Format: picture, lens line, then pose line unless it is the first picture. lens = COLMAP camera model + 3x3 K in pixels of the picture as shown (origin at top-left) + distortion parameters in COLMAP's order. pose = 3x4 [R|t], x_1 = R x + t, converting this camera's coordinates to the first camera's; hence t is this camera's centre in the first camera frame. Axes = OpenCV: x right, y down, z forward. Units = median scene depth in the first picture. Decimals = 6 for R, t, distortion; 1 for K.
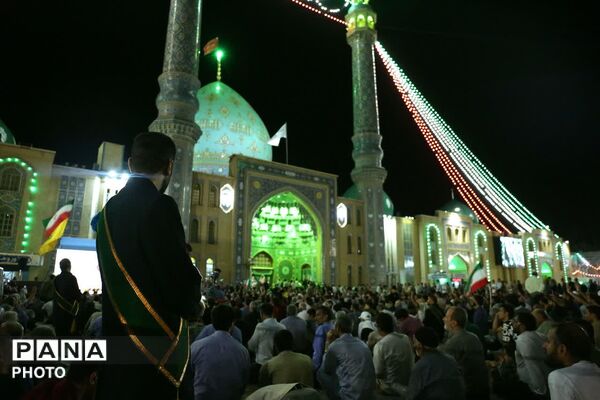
lens RADIAL K [[409.6, 0, 300.0], [0, 409.6, 200.0], [0, 0, 1]] dist [-0.118152, 0.093718]
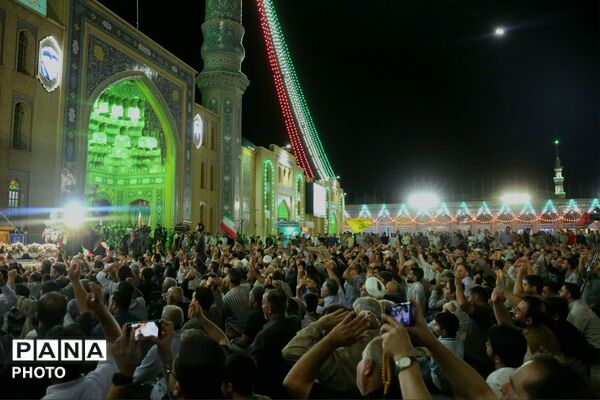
lens RADIAL K [[455.6, 0, 300.0], [0, 455.6, 200.0], [0, 0, 1]] dist [-0.094725, 0.093487]
pose [[0.790236, 0.052998, 0.610507, -0.220350], [-0.137294, 0.986240, 0.092098, 0.058261], [-0.597225, -0.156598, 0.786638, 0.298113]]
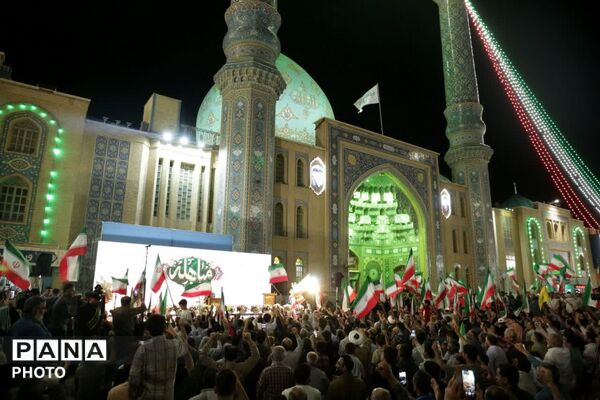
lens RADIAL K [[409.6, 0, 300.0], [0, 409.6, 200.0], [0, 0, 1]] dist [-0.118152, 0.093718]
pose [[0.999655, 0.003192, -0.026063, -0.160930], [-0.003294, 0.999987, -0.003859, 0.035326], [0.026051, 0.003943, 0.999653, 0.222163]]
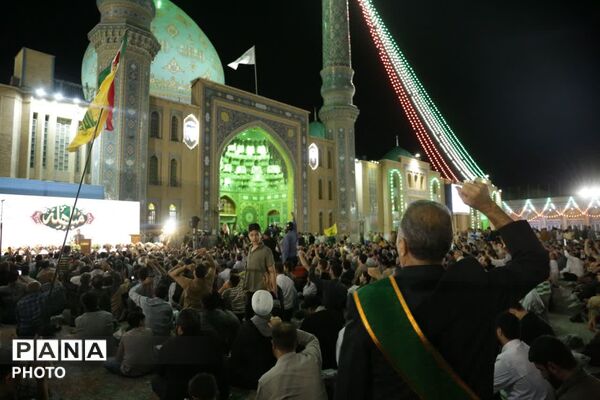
lens RADIAL K [[405.4, 0, 300.0], [0, 405.4, 200.0], [0, 0, 1]] dist [-0.112743, 0.088441]
pose [[0.981420, 0.003275, 0.191842, -0.099384], [-0.028386, 0.991330, 0.128294, 0.019211], [-0.189758, -0.131356, 0.973004, 0.129987]]
